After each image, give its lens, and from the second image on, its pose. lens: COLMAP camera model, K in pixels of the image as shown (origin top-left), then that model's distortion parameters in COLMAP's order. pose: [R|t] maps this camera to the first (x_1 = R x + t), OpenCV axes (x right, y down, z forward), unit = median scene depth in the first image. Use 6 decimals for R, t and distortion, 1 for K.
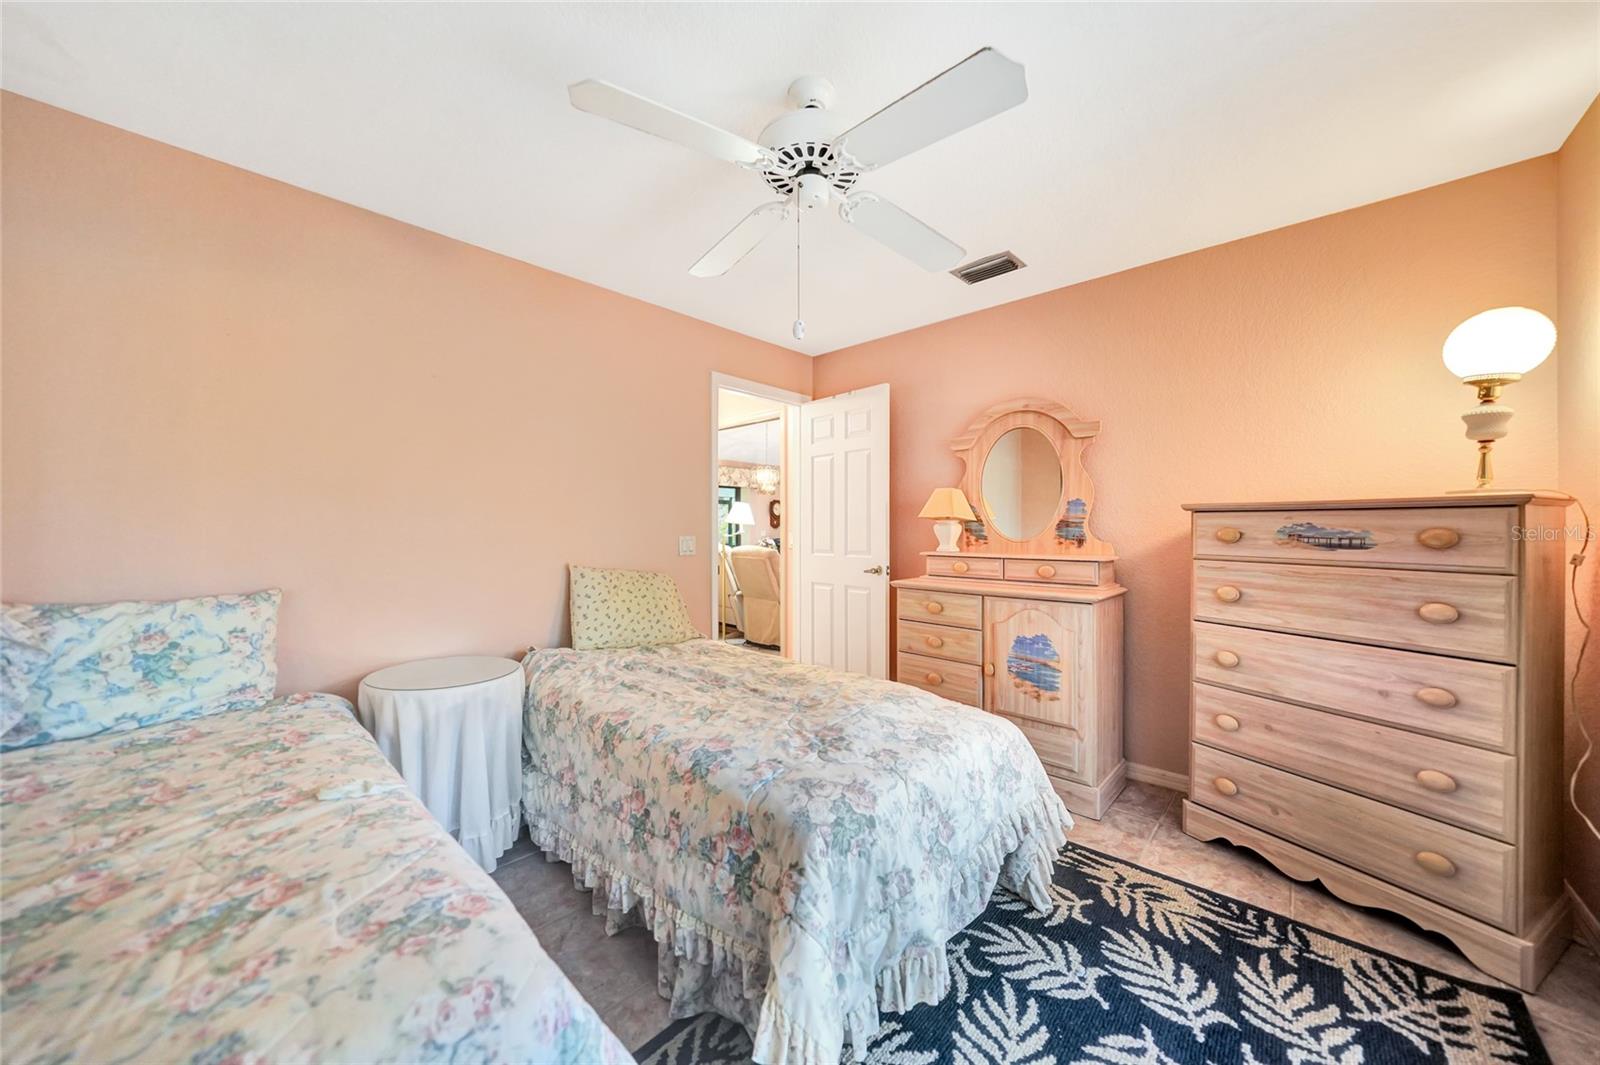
lens RADIAL K [[572.4, 0, 808.0], [0, 572.4, 531.9], [0, 0, 1]] dist [-0.032615, 0.007310]
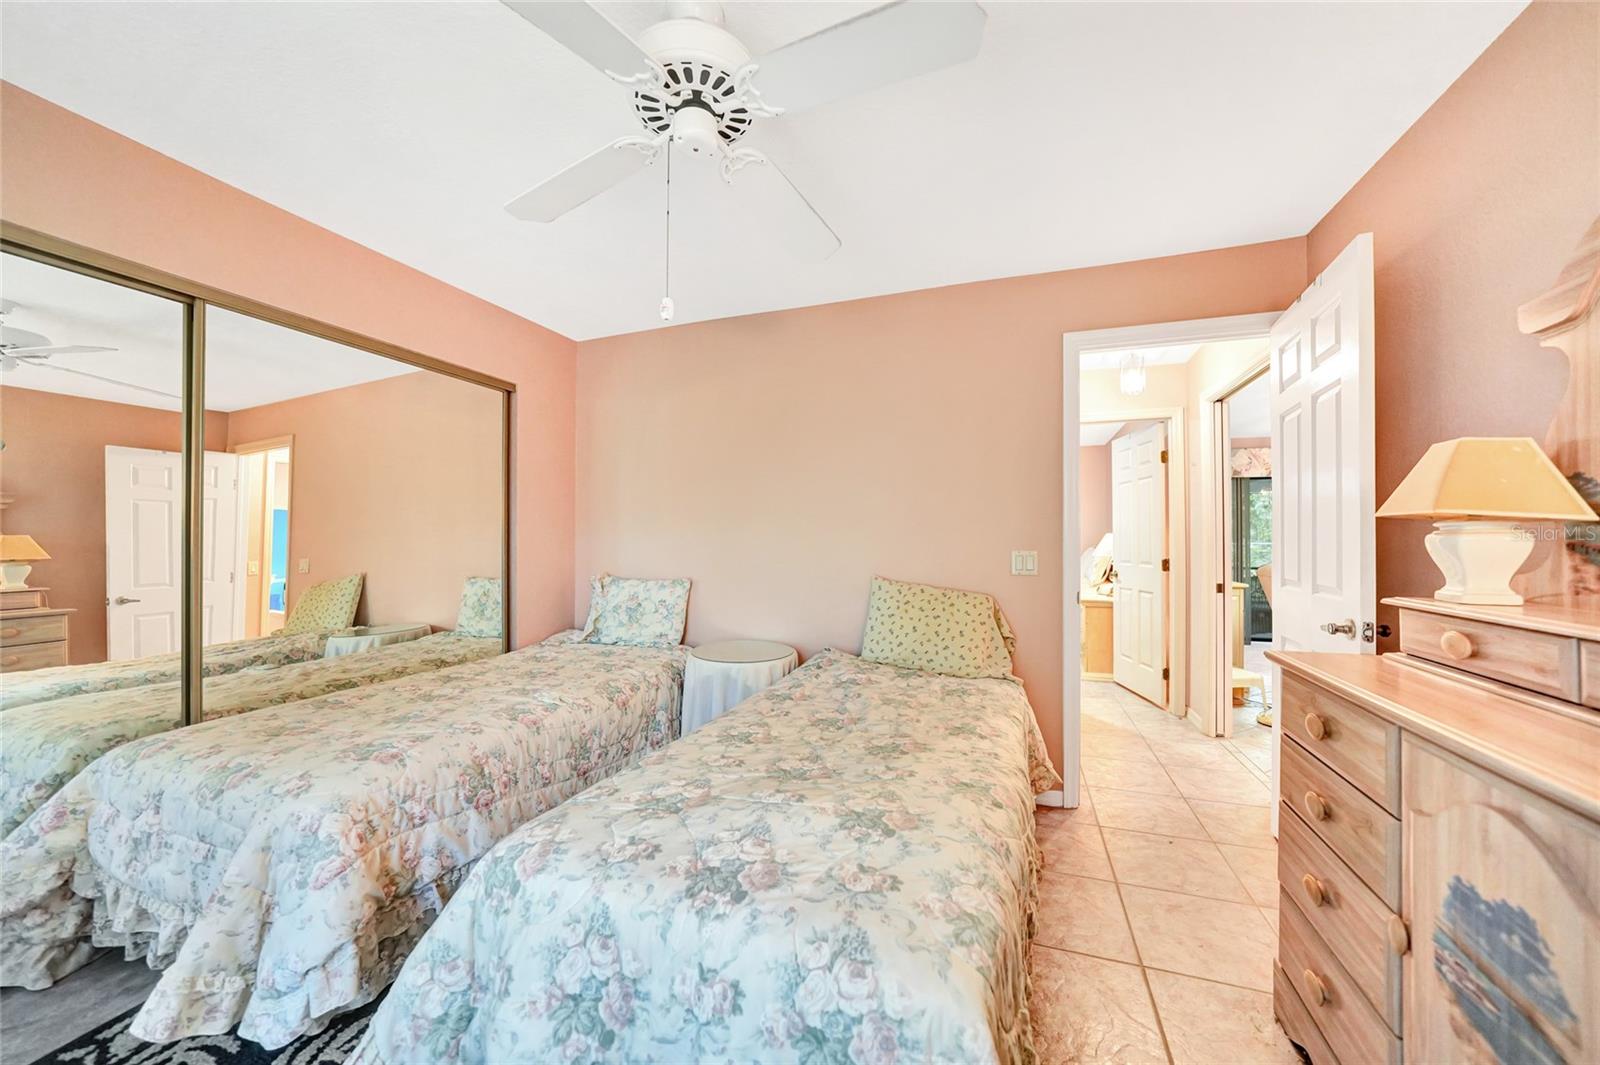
lens RADIAL K [[572.4, 0, 808.0], [0, 572.4, 531.9], [0, 0, 1]] dist [-0.032615, 0.007310]
pose [[0.380949, -0.011114, -0.924529, 0.479008], [-0.008322, 0.999846, -0.015449, -0.004923], [0.924558, 0.013580, 0.380798, 0.486481]]
